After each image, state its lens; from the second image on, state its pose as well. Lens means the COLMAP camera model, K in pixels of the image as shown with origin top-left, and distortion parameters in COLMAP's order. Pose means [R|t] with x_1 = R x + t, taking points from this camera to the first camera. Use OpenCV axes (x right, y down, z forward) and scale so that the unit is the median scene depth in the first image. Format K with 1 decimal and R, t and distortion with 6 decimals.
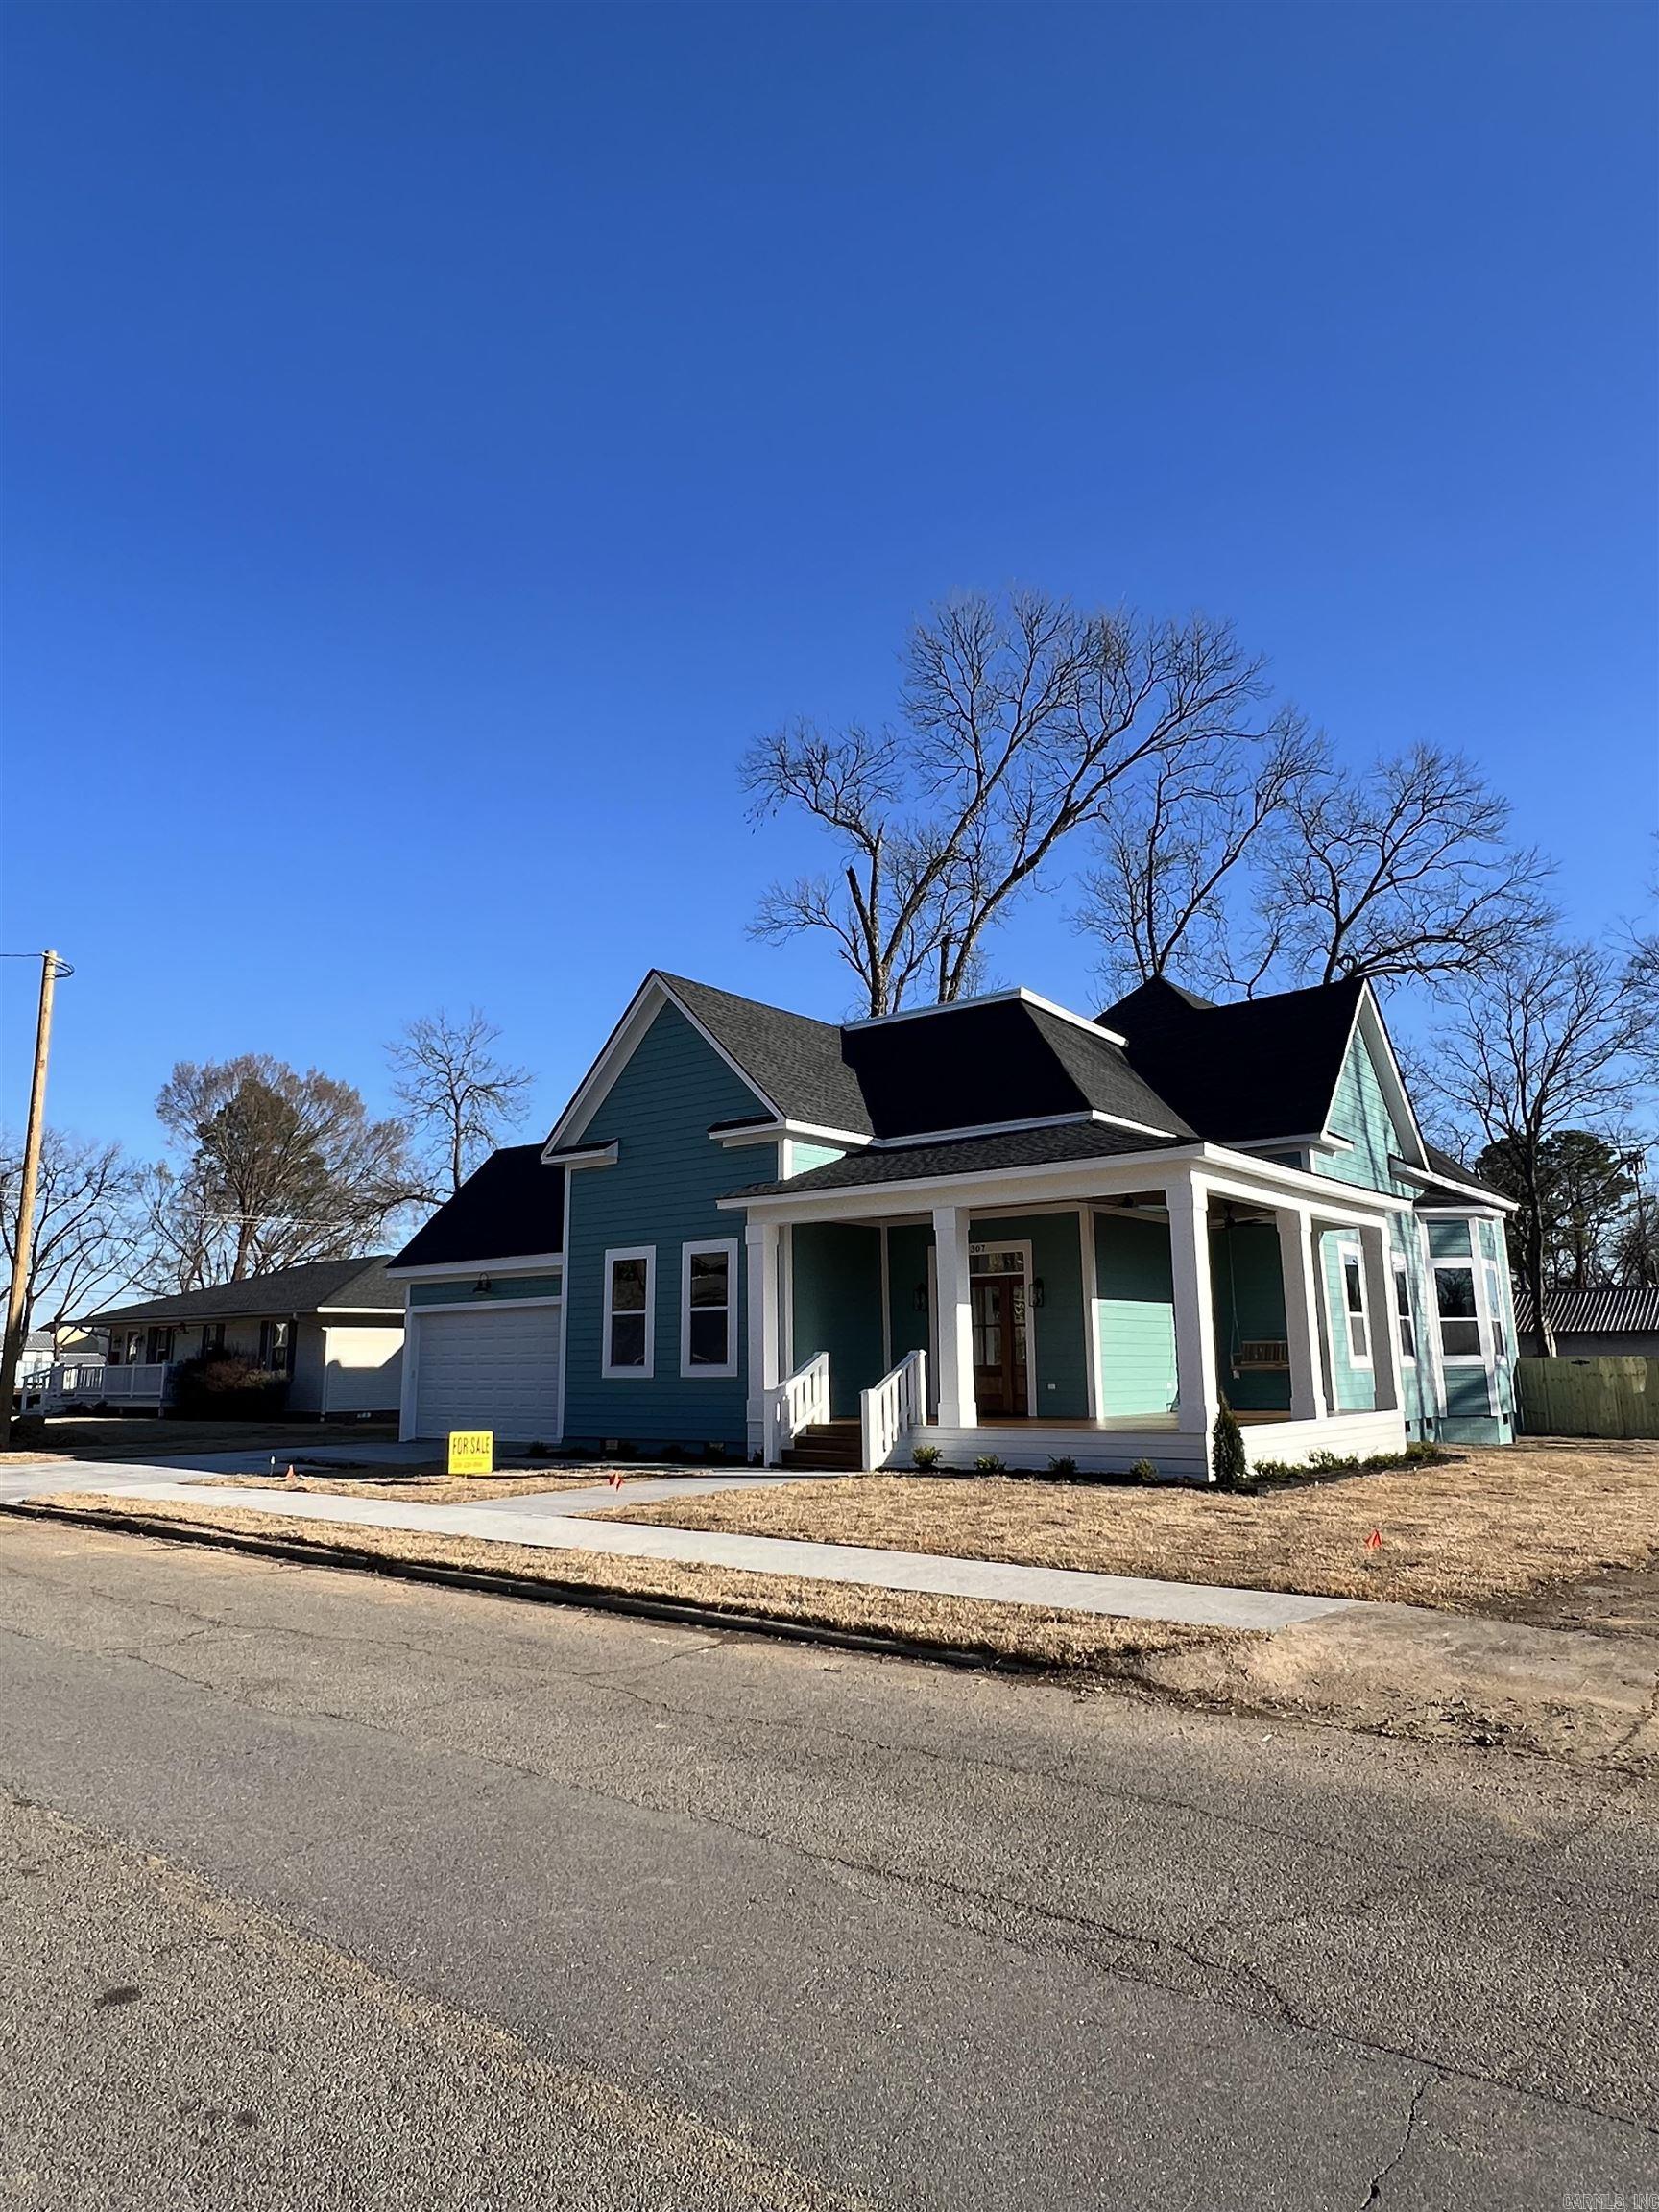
lens RADIAL K [[1333.1, 0, 830.2], [0, 1333.1, 1101.6], [0, 0, 1]] dist [0.001121, -0.003171]
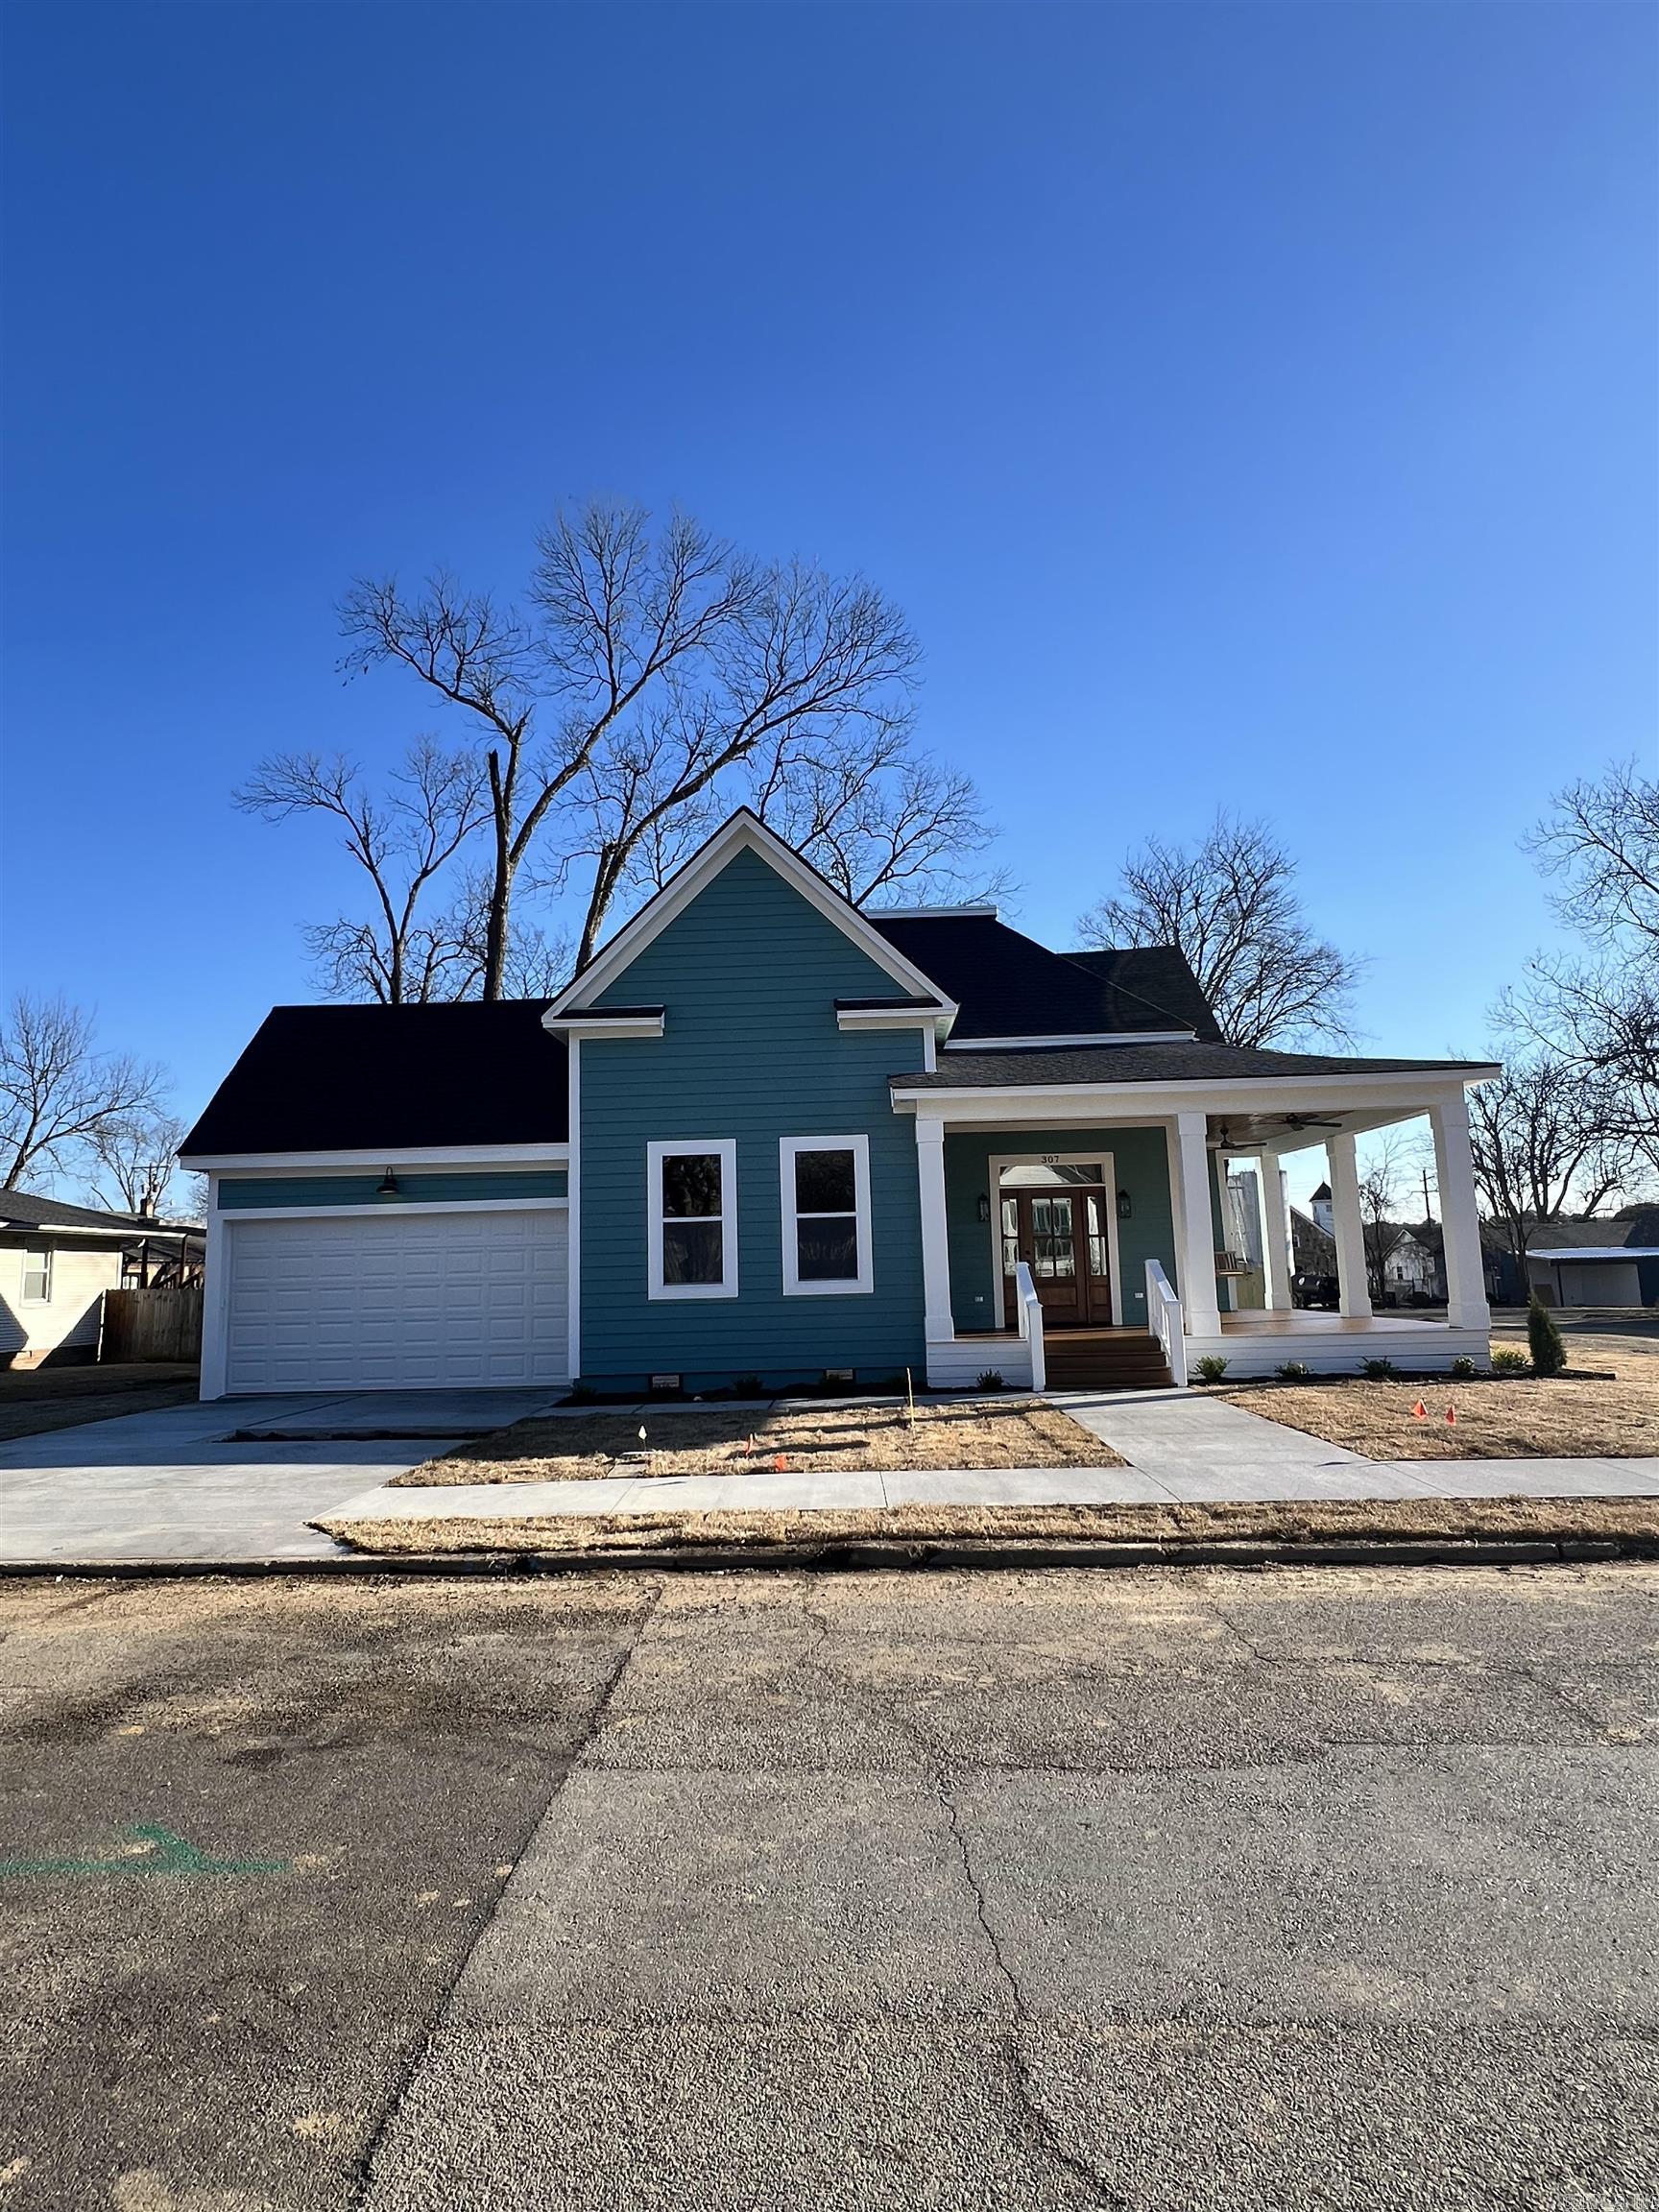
lens RADIAL K [[1183.6, 0, 831.0], [0, 1183.6, 1113.4], [0, 0, 1]] dist [-0.003191, -0.000077]
pose [[0.809014, 0.066894, 0.583970, -0.420713], [-0.095779, 0.995227, 0.018686, 0.059340], [-0.579933, -0.071049, 0.811560, 0.302023]]
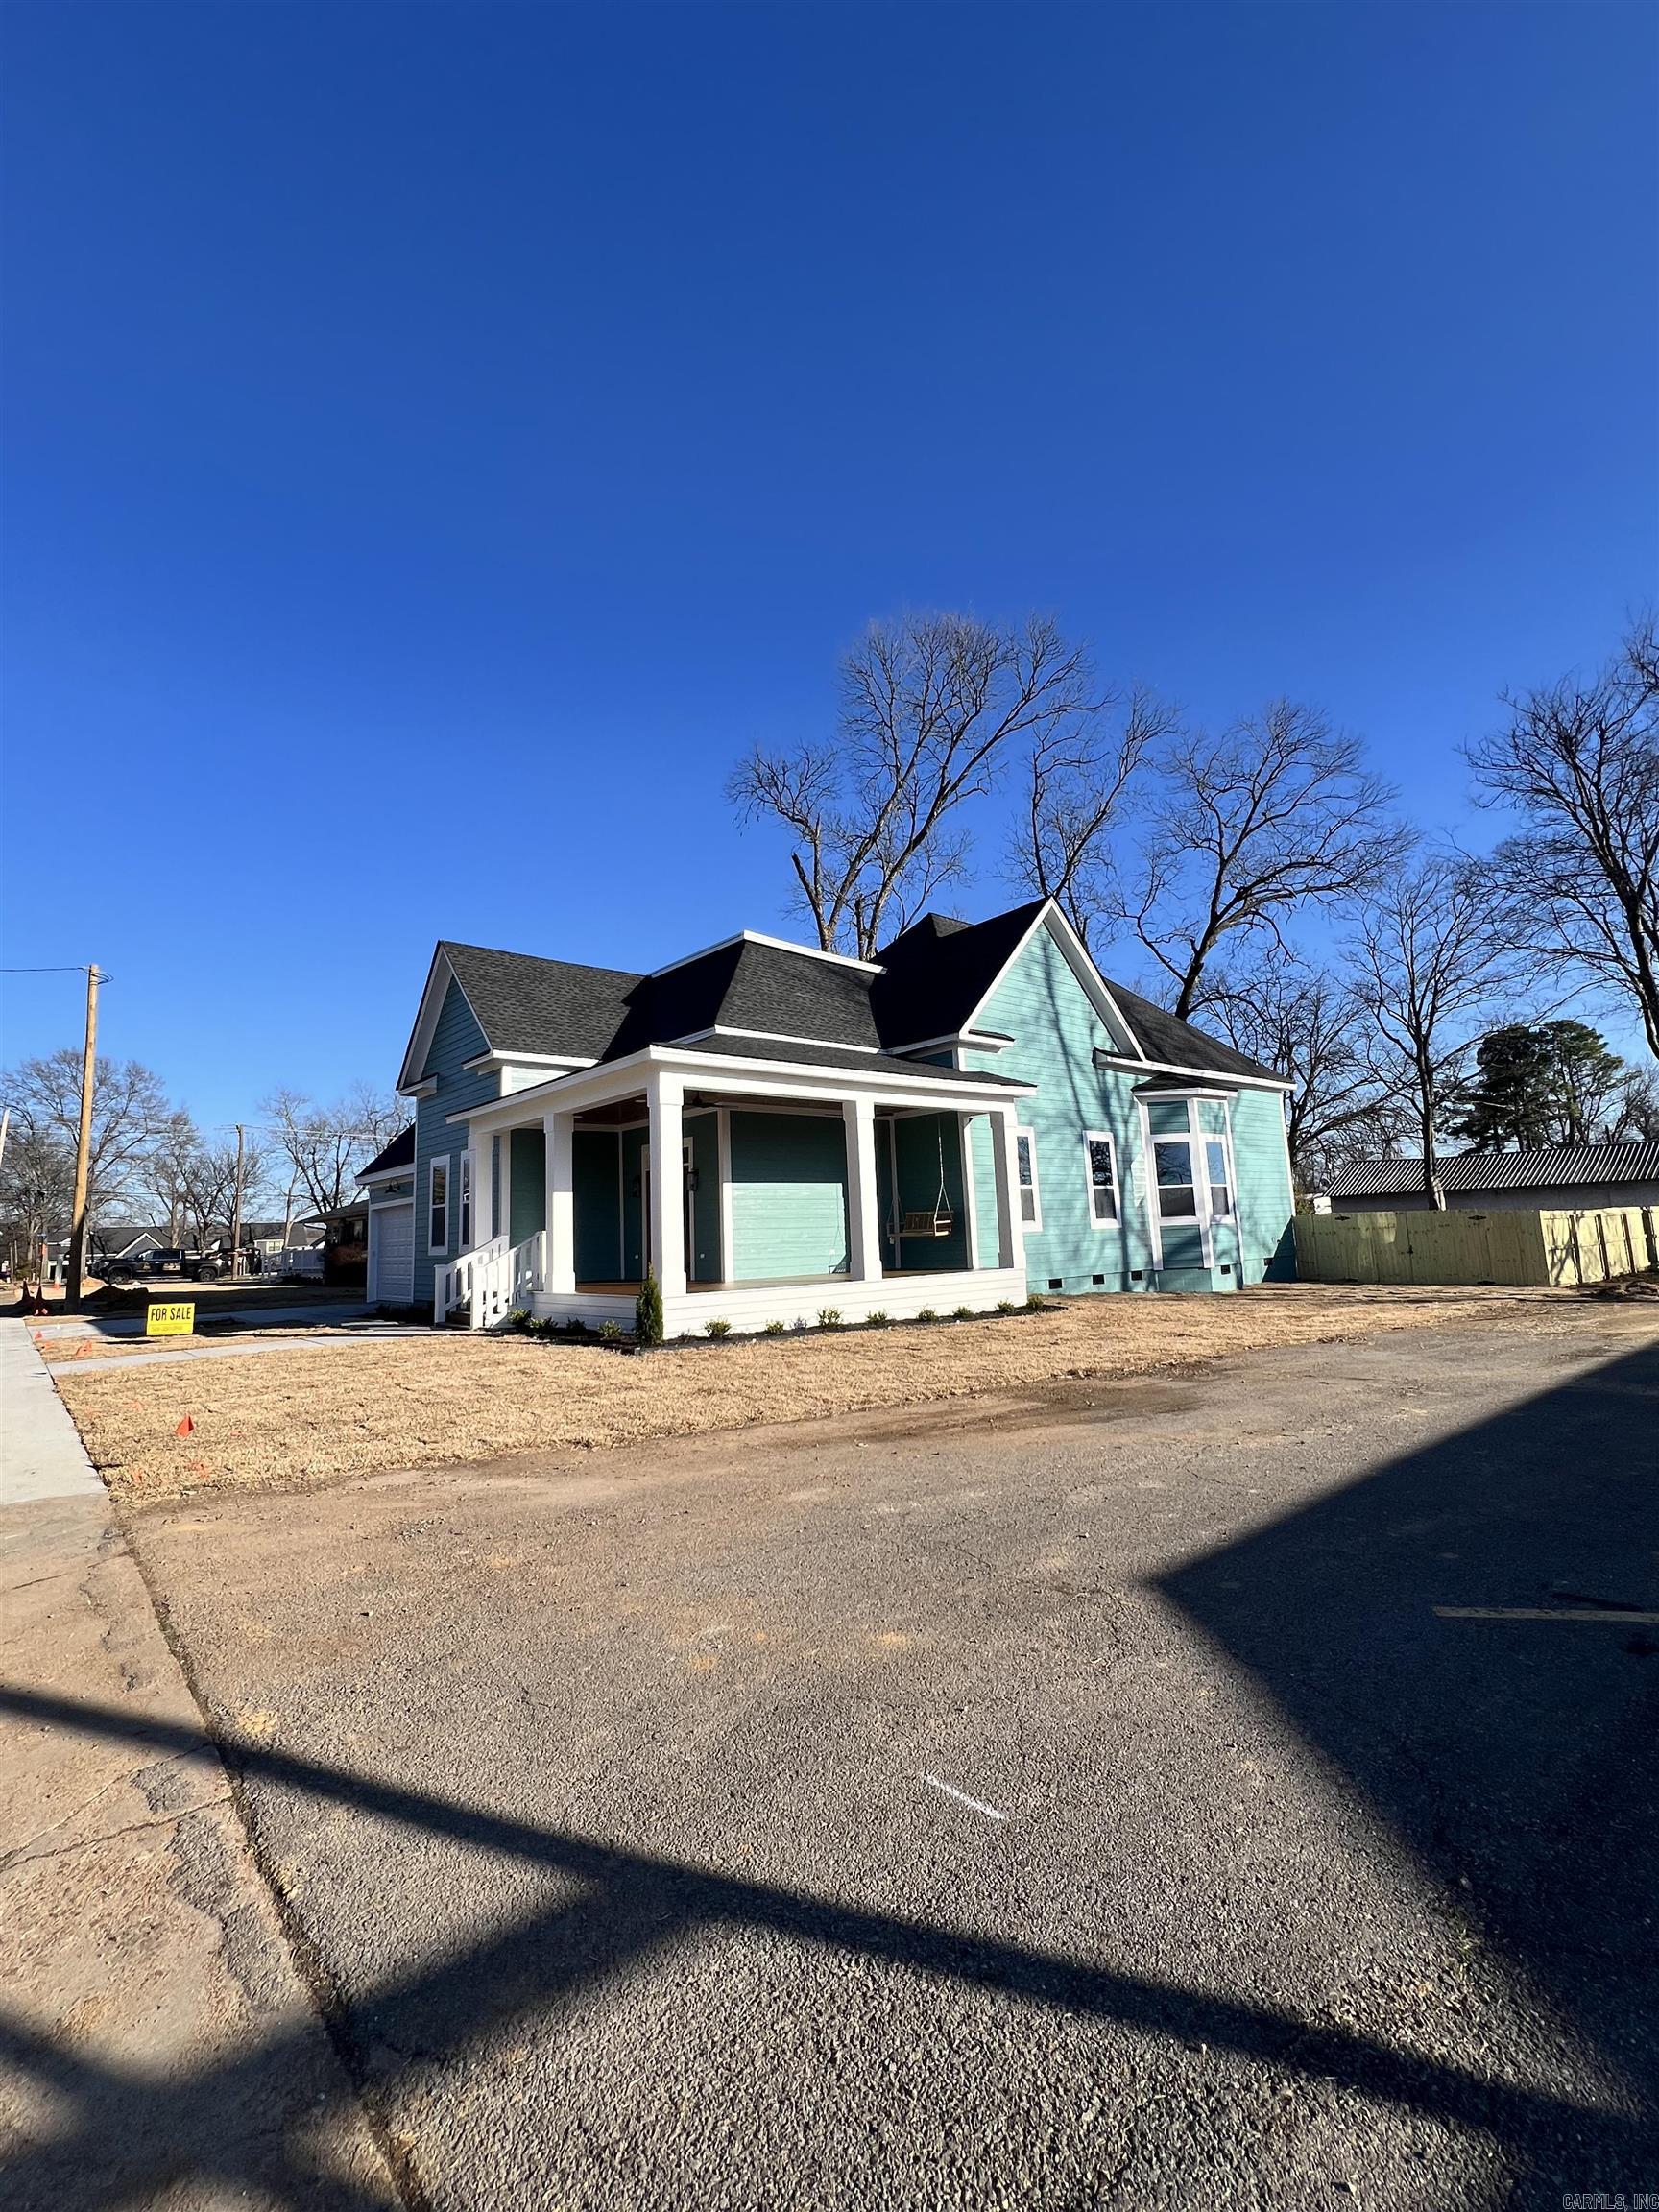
lens RADIAL K [[958.5, 0, 827.0], [0, 958.5, 1101.9], [0, 0, 1]] dist [0.003937, -0.000610]
pose [[0.980920, -0.054075, -0.186737, 0.339403], [0.065174, 0.996422, 0.053812, 0.026067], [0.183159, -0.064956, 0.980935, 0.130096]]
